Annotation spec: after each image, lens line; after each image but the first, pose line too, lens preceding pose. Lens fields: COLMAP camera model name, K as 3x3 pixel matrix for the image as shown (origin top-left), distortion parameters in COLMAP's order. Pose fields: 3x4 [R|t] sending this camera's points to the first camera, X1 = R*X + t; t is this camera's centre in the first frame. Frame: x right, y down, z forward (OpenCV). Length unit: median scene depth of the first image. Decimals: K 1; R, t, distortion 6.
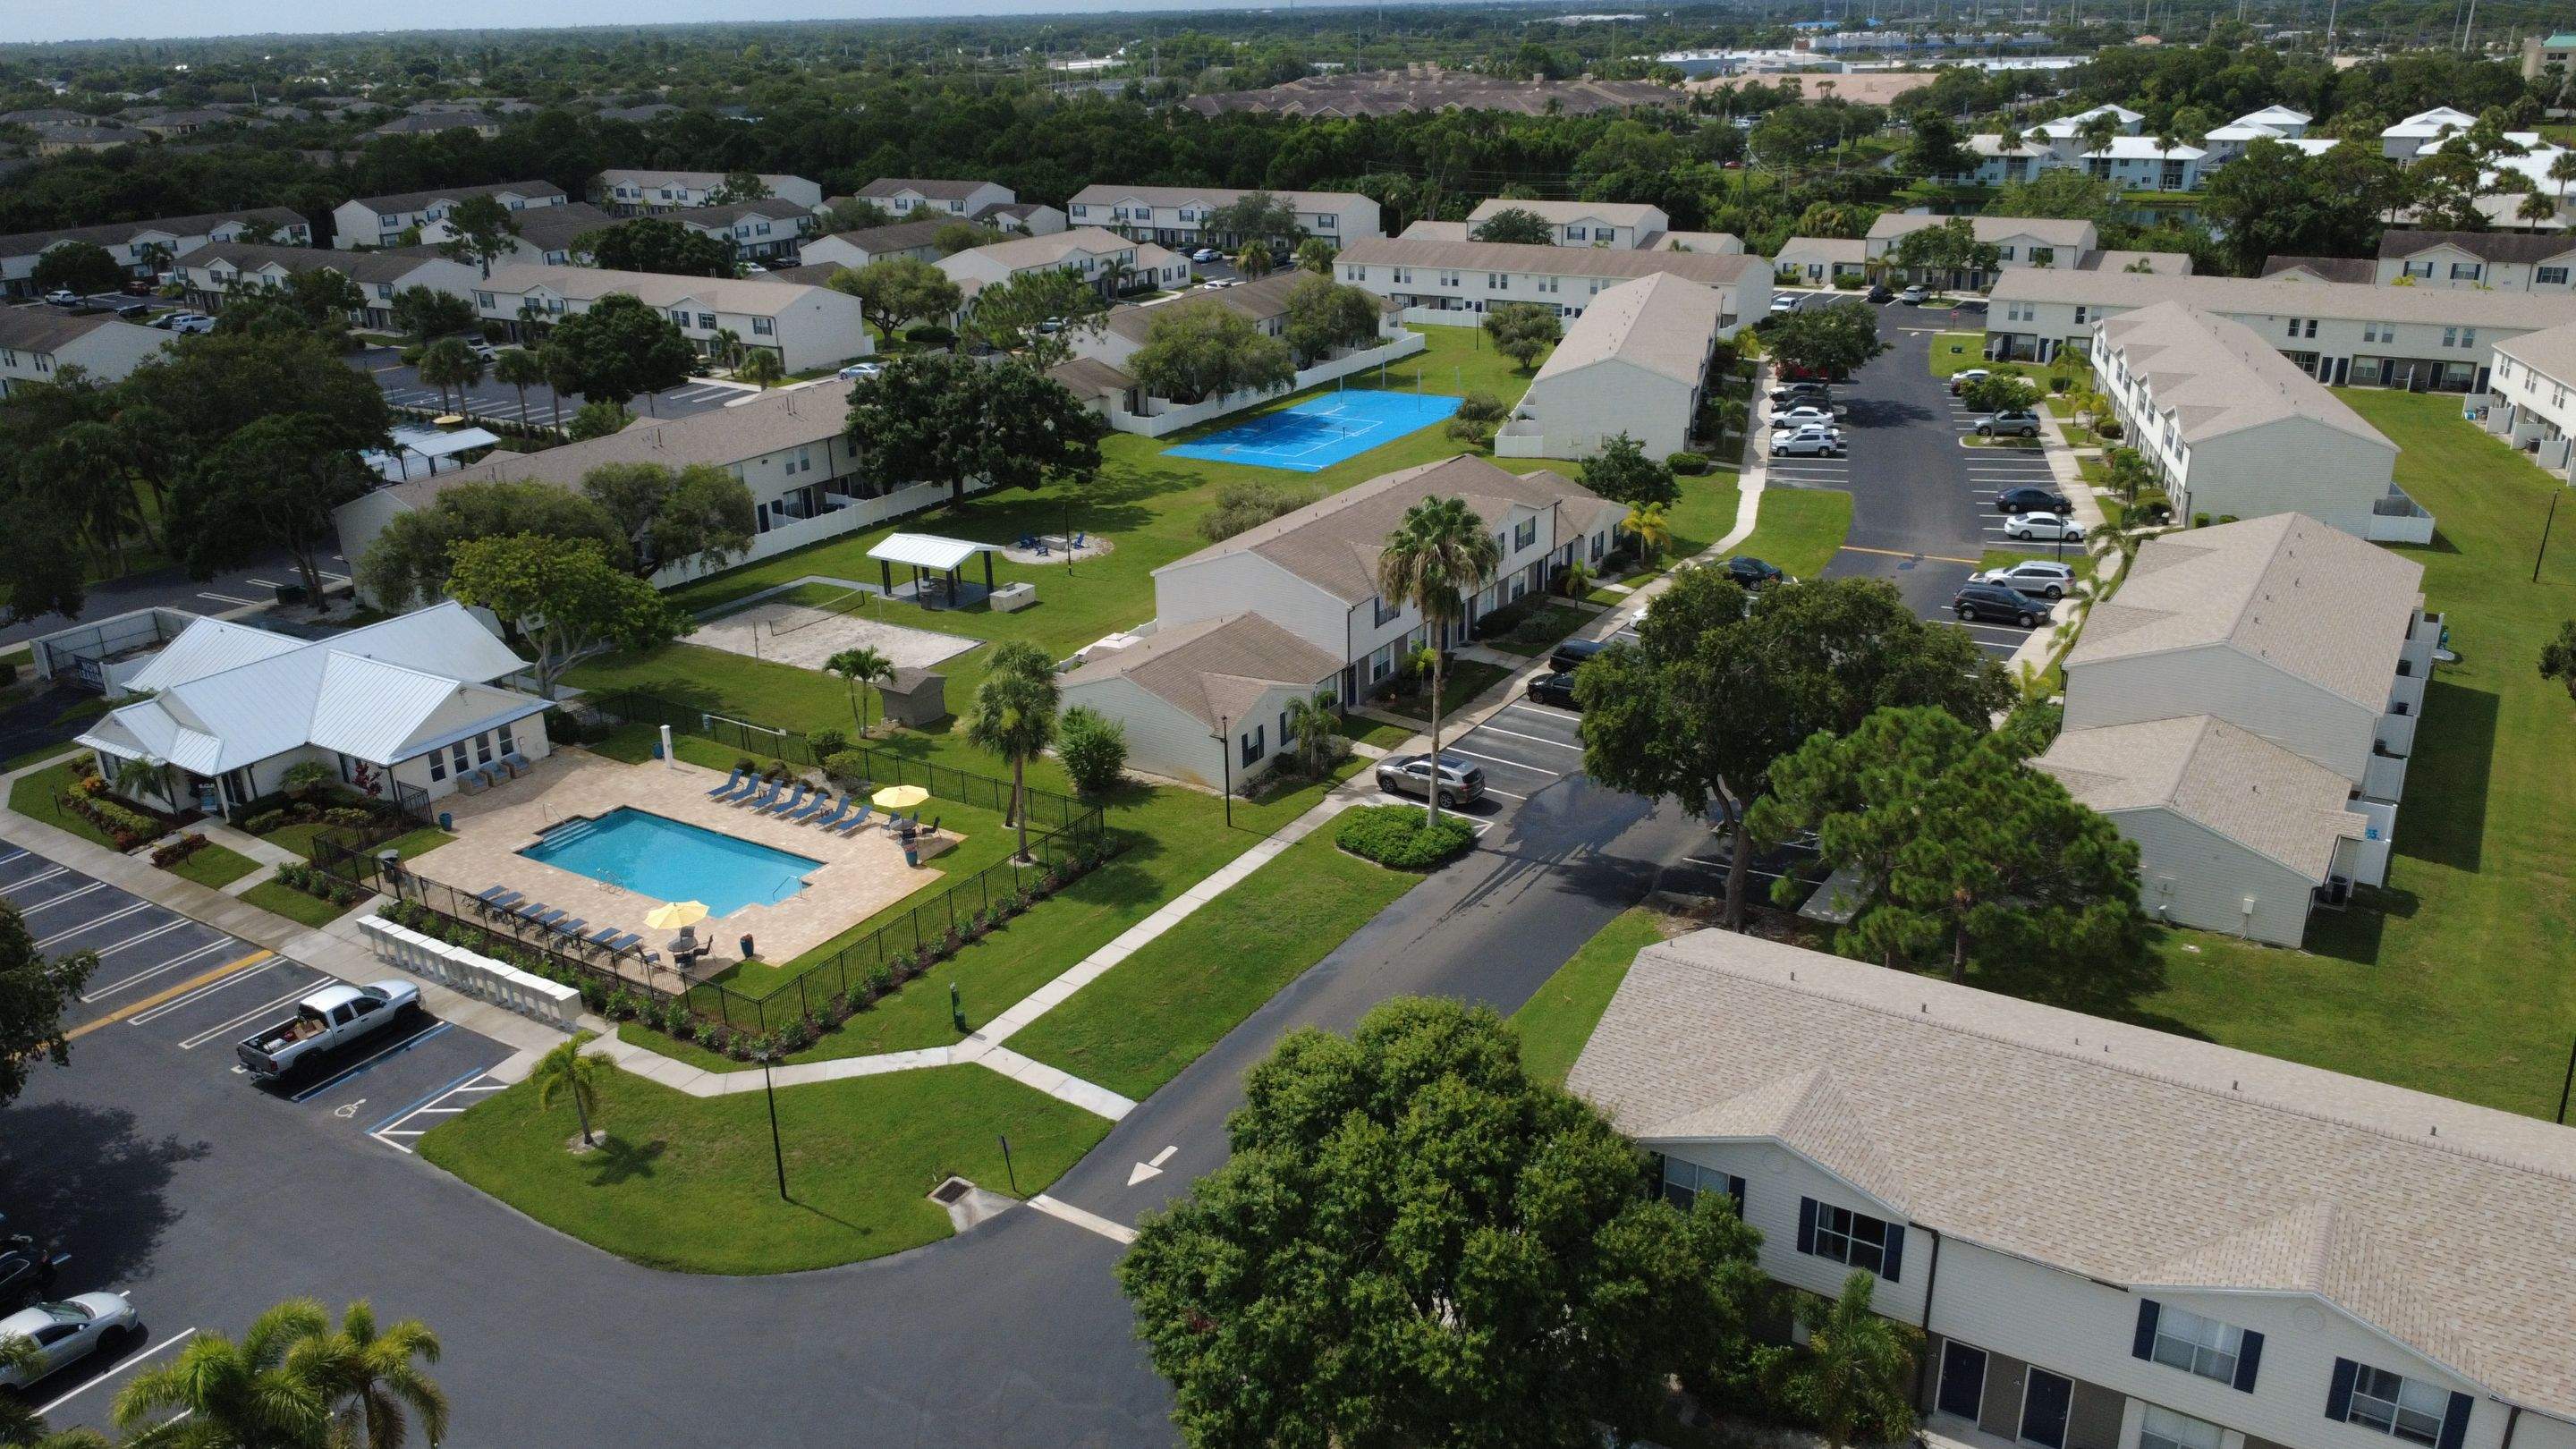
lens RADIAL K [[1885.7, 0, 1287.2], [0, 1885.7, 724.2], [0, 0, 1]] dist [-0.004549, -0.001297]
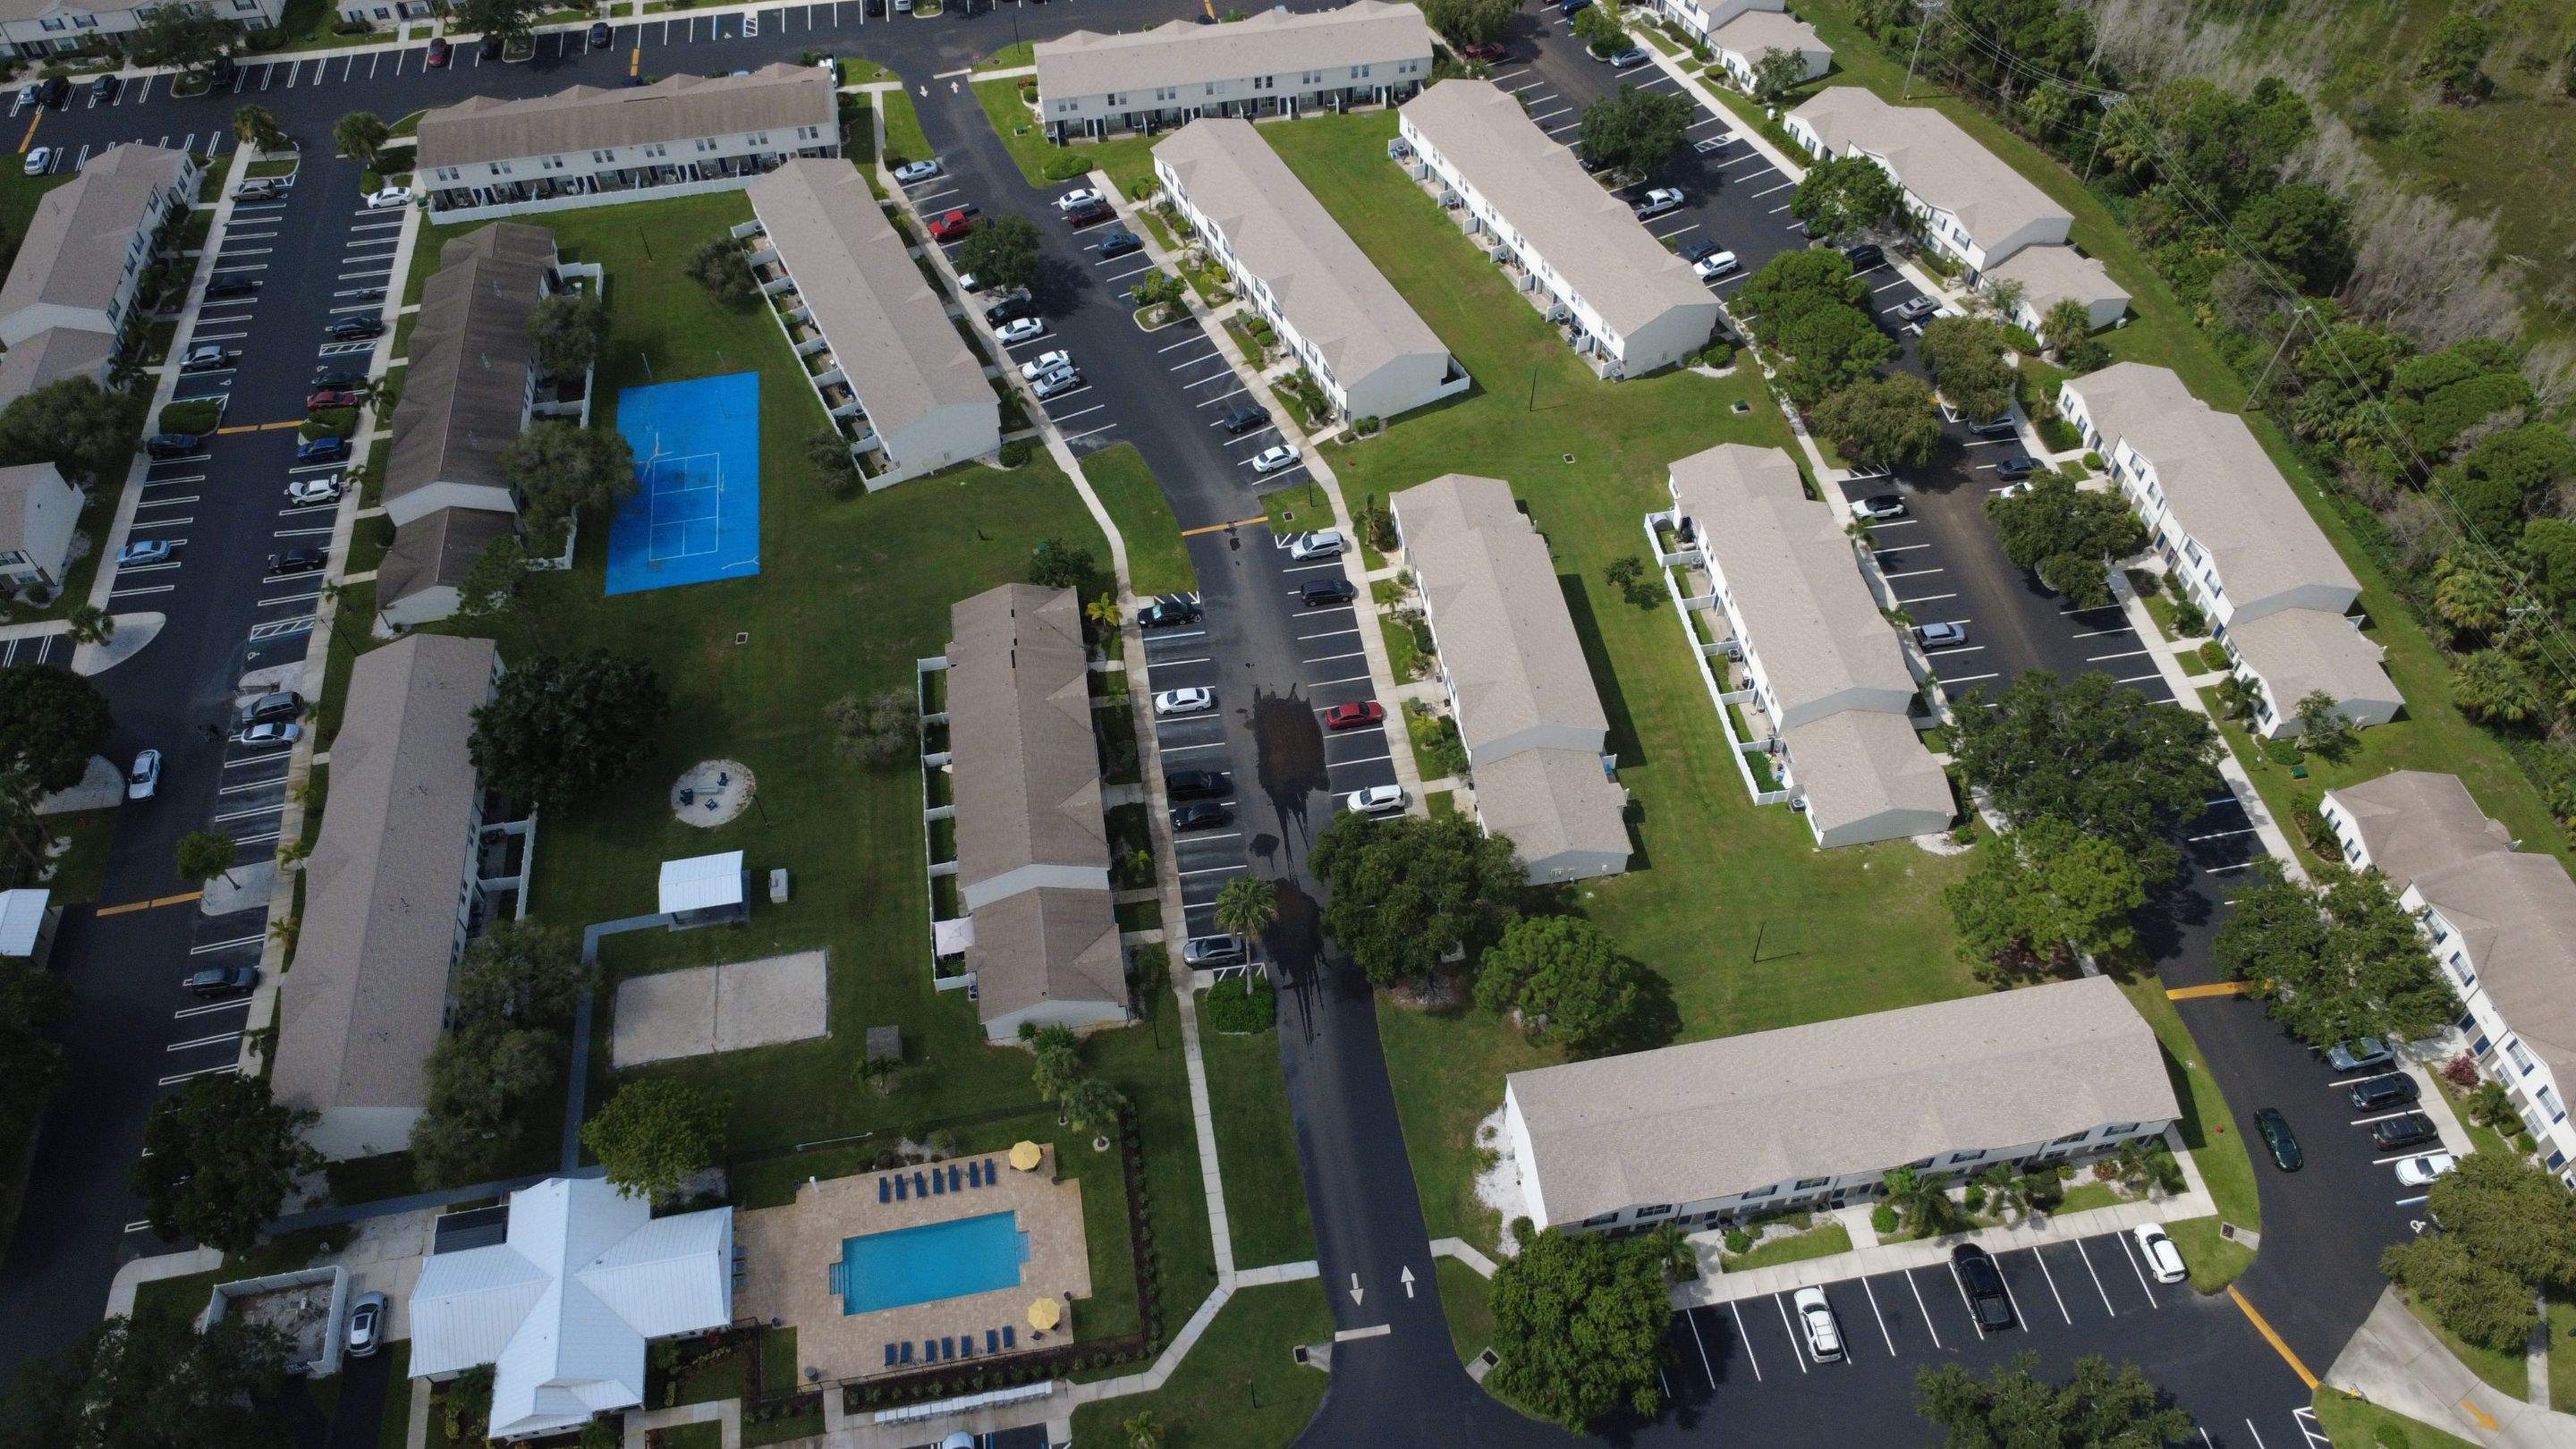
lens RADIAL K [[1885.7, 0, 1290.1], [0, 1885.7, 724.3], [0, 0, 1]] dist [-0.004549, -0.001297]
pose [[0.746453, -0.506677, 0.431378, -0.442147], [0.239181, 0.809227, 0.536603, -0.900951], [-0.620967, -0.297372, 0.725238, -0.238847]]
